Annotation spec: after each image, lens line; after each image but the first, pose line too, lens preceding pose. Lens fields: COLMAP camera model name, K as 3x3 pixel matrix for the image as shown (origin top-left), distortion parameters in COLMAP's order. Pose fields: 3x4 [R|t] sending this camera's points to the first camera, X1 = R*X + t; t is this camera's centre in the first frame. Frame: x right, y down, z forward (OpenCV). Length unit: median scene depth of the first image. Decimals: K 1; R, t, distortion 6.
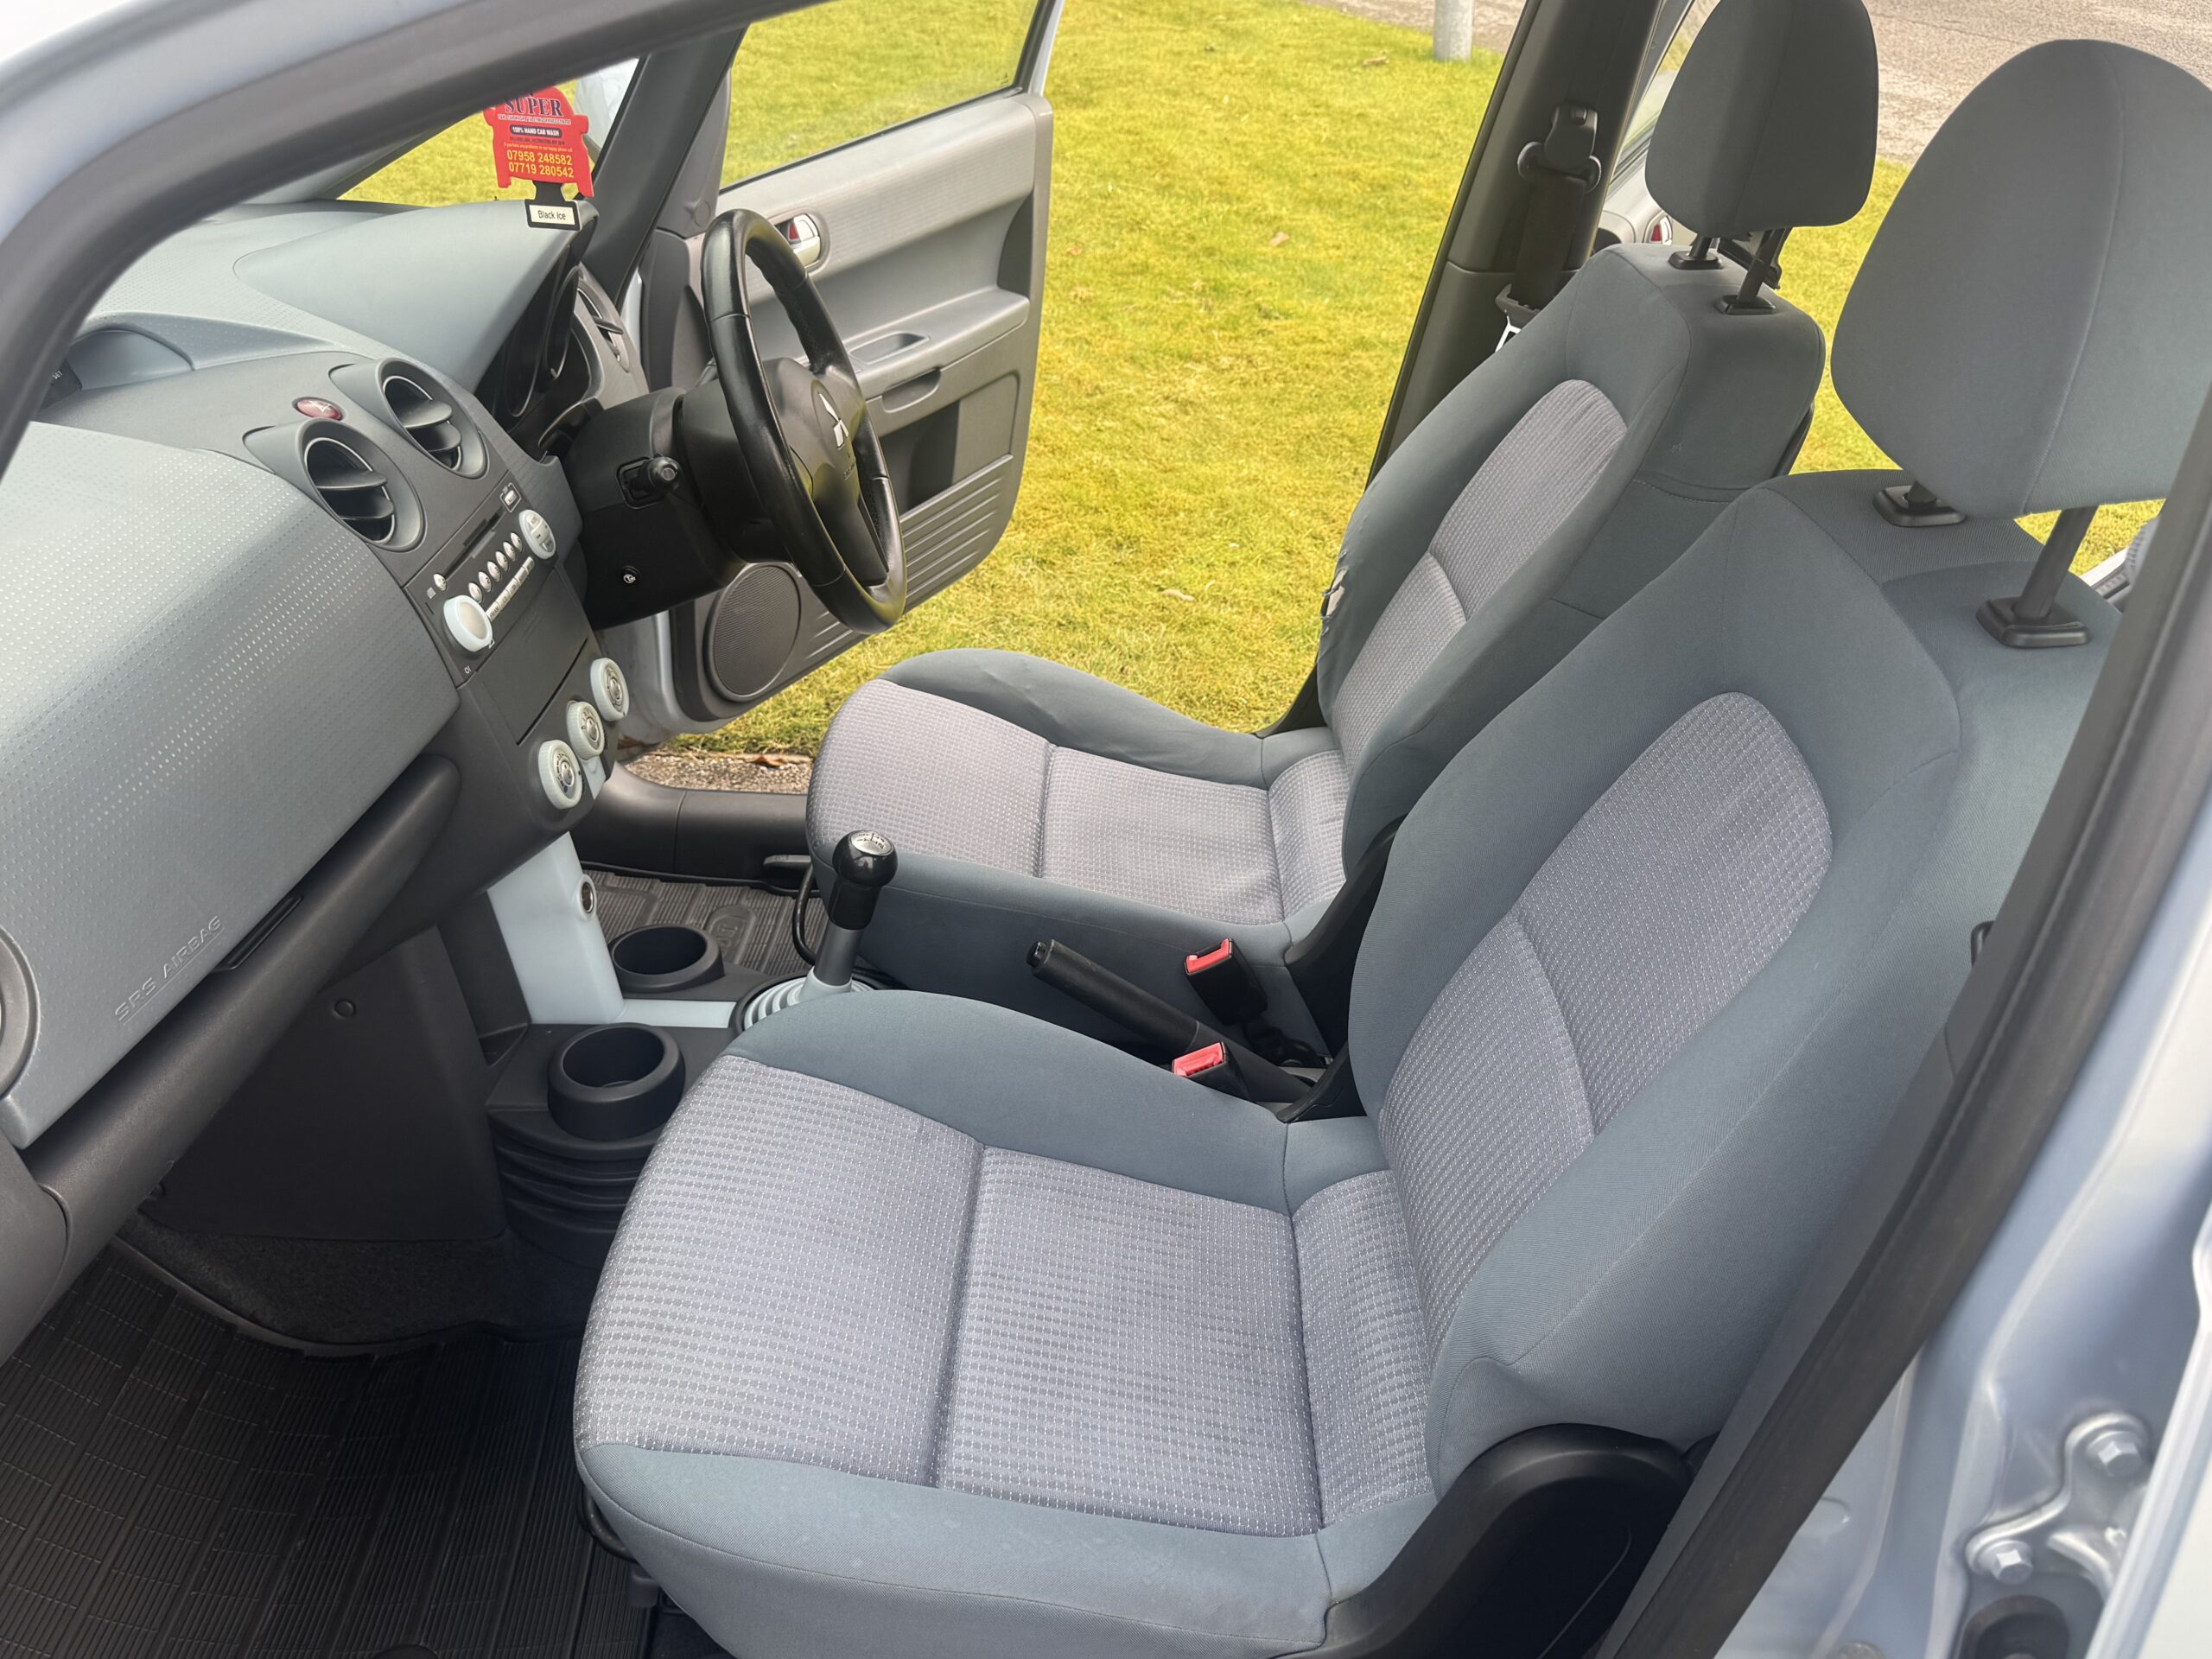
lens RADIAL K [[1806.8, 0, 1095.5], [0, 1806.8, 842.5], [0, 0, 1]] dist [0.082533, -0.096188]
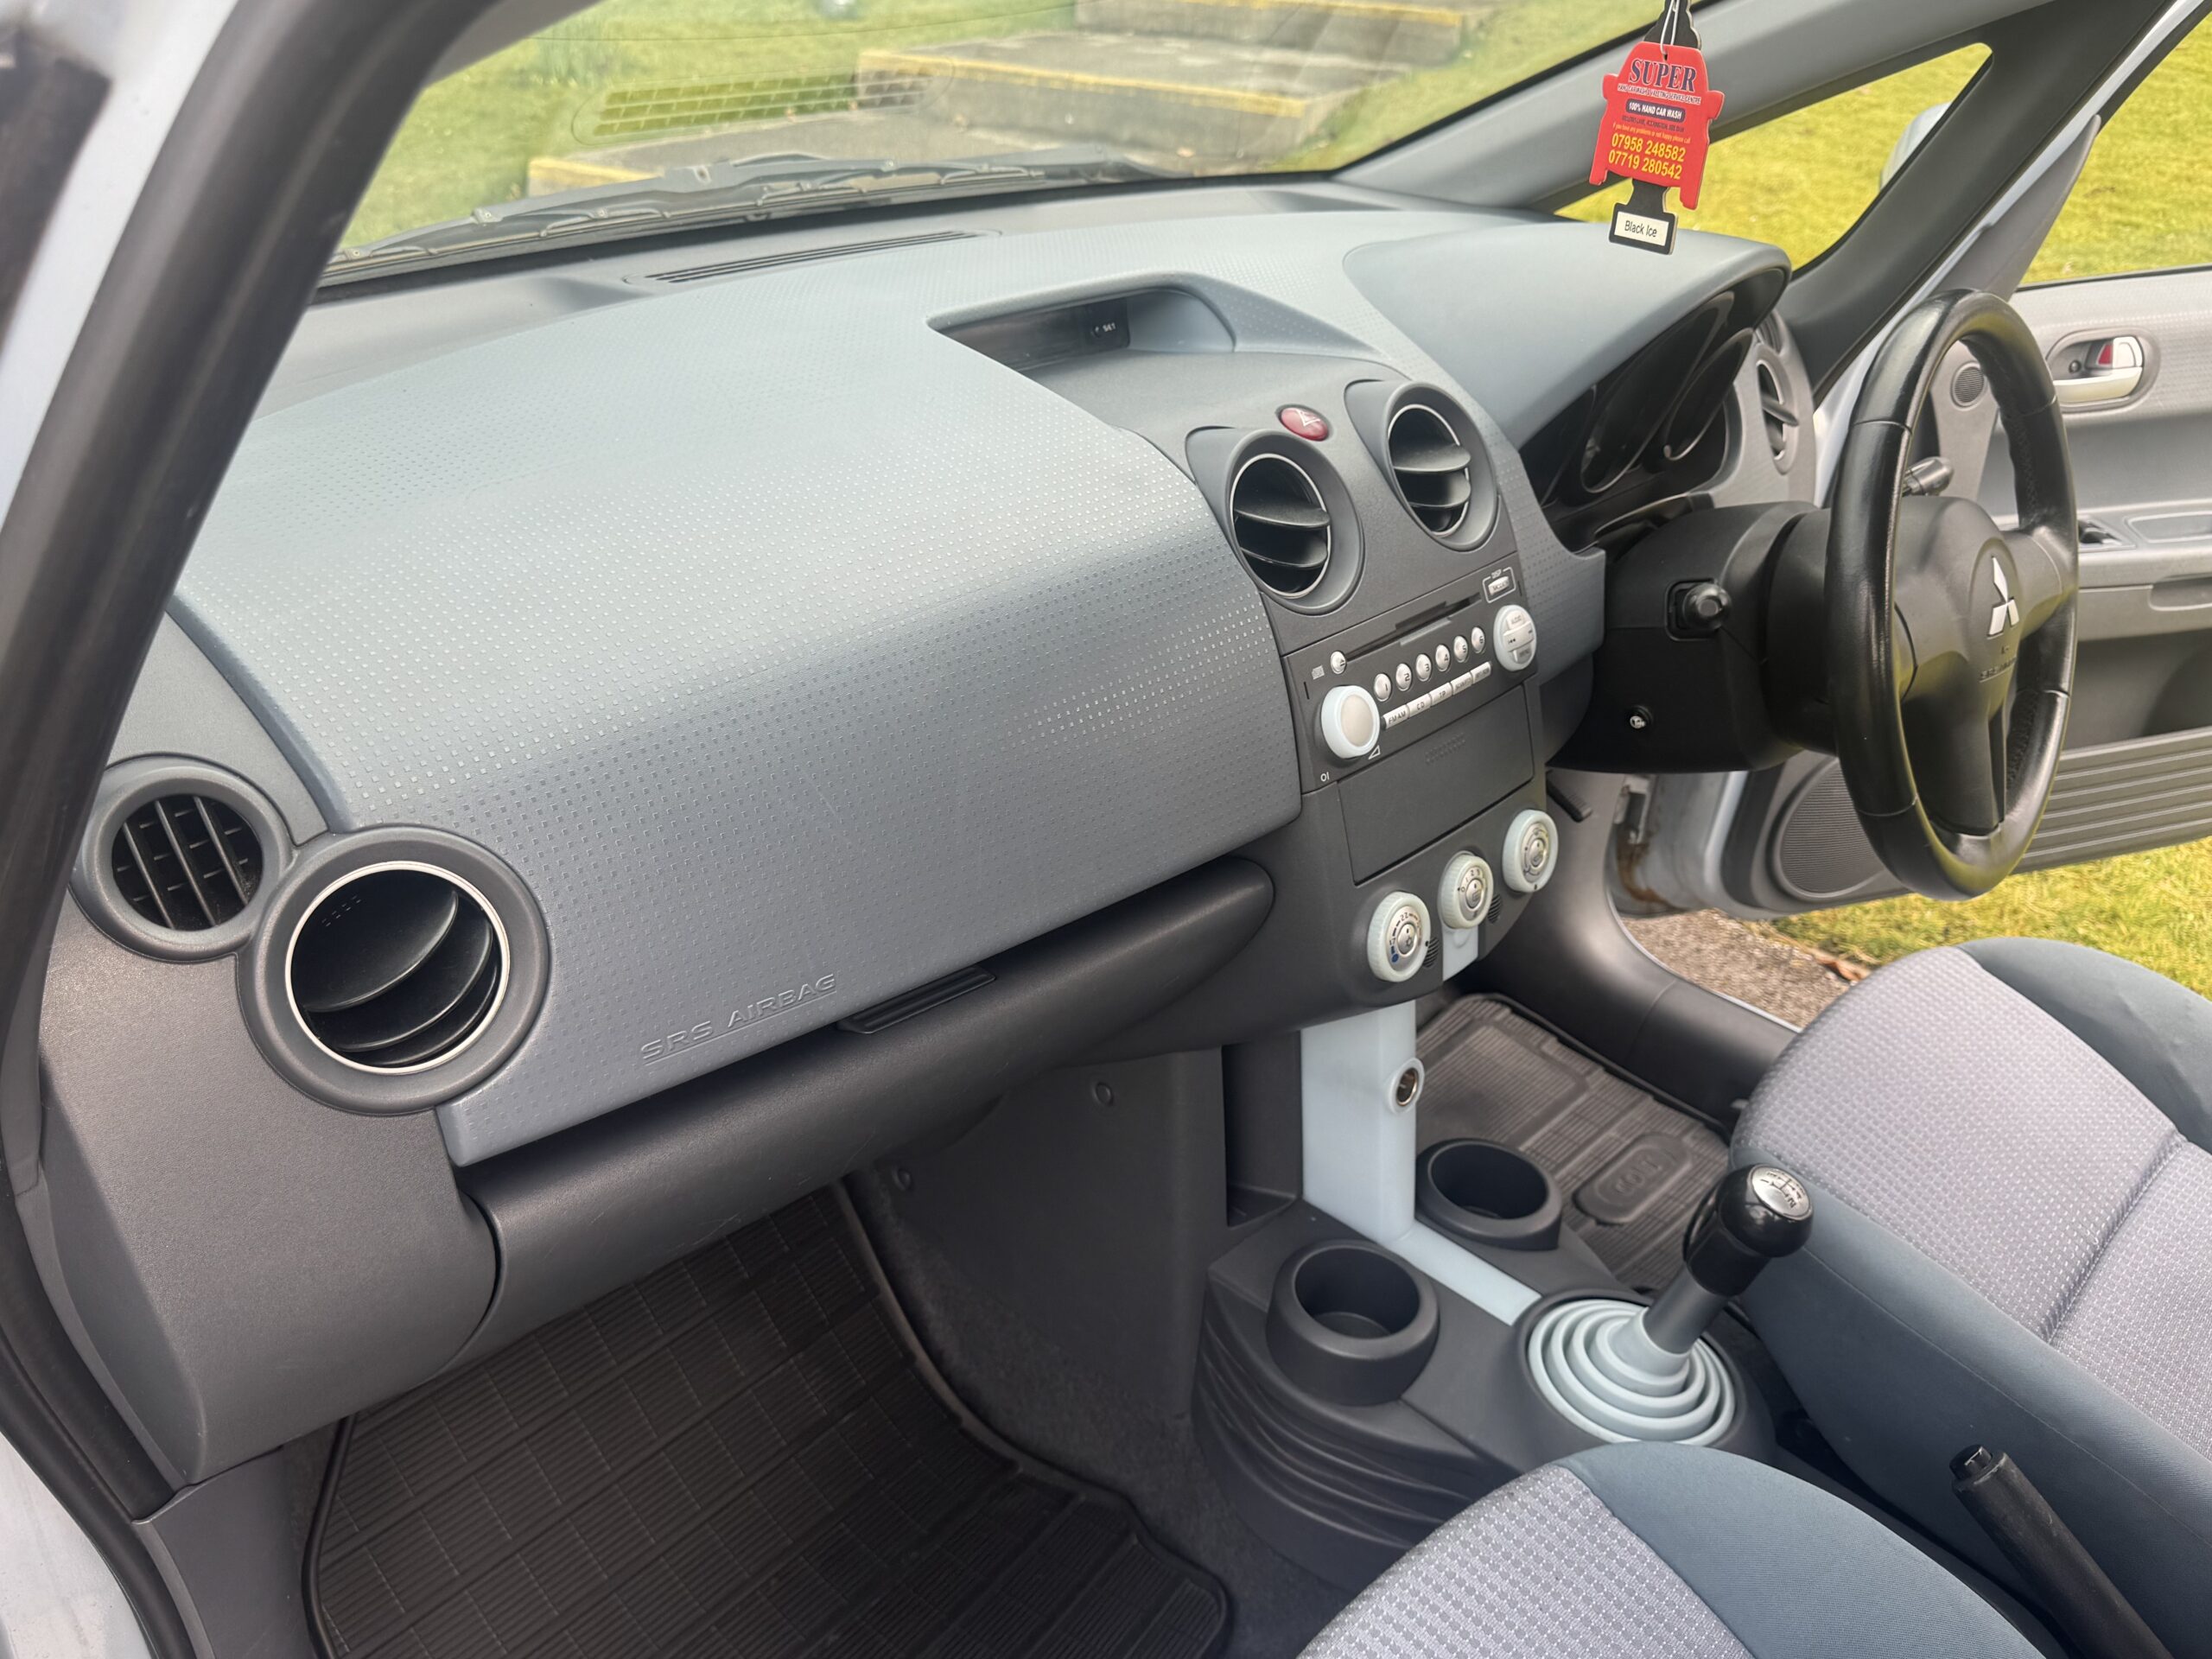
lens RADIAL K [[1798.4, 0, 1121.4], [0, 1798.4, 845.7], [0, 0, 1]] dist [0.137400, -0.243403]
pose [[0.757274, 0.341534, -0.556678, 0.025524], [-0.364175, 0.928372, 0.074174, -0.078110], [0.542138, 0.146558, 0.827410, 0.266154]]
